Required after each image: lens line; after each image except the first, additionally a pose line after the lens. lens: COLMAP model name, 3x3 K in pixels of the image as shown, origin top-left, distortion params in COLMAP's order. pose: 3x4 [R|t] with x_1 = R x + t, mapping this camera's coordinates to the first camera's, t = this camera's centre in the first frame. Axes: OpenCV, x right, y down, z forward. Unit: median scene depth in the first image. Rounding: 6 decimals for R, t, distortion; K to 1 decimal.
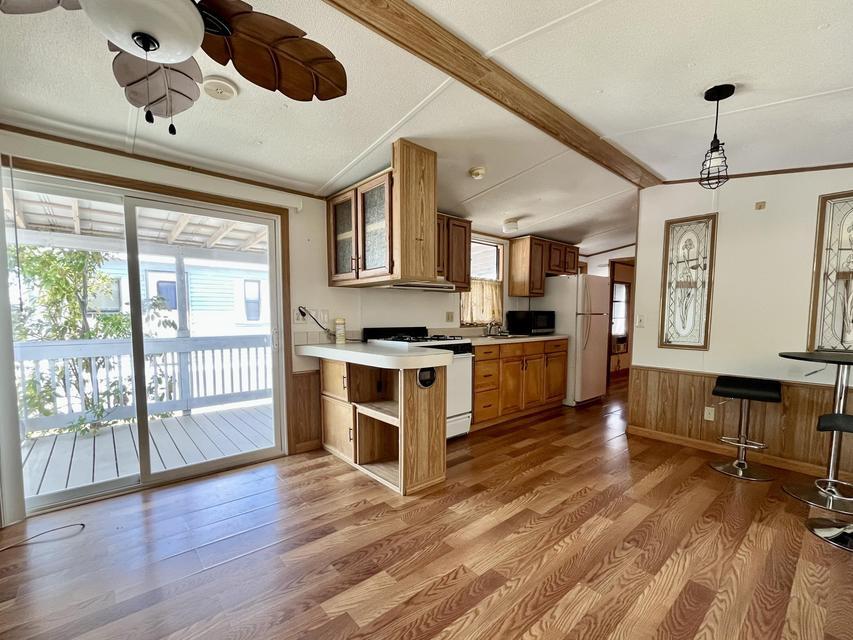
lens RADIAL K [[372.4, 0, 407.4], [0, 372.4, 342.2], [0, 0, 1]] dist [-0.035710, -0.000298]
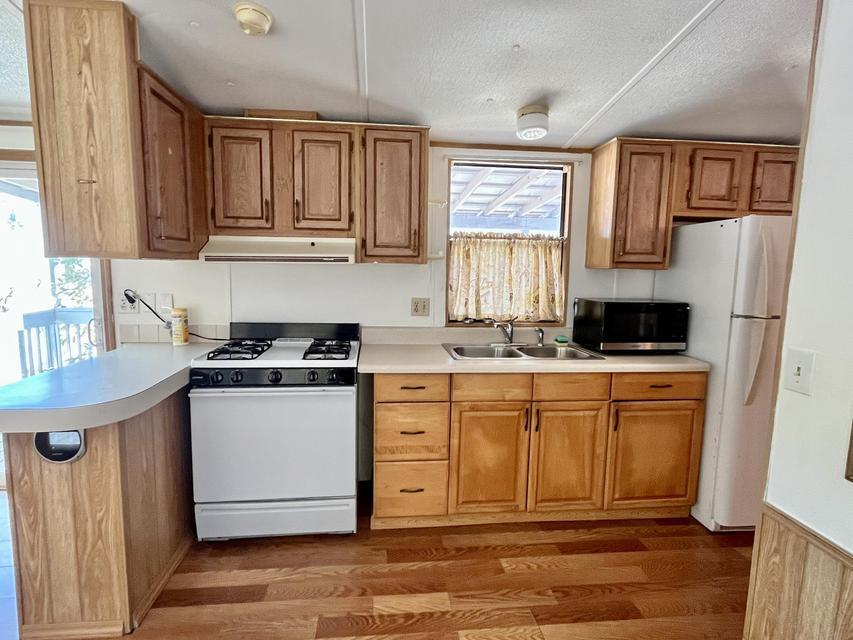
lens RADIAL K [[448.1, 0, 425.0], [0, 448.1, 317.9], [0, 0, 1]] dist [0.001505, 0.000251]
pose [[0.836821, 0.072215, -0.542692, 0.450309], [-0.055964, 0.997353, 0.046420, -0.077862], [0.544608, -0.008474, 0.838648, 0.406643]]
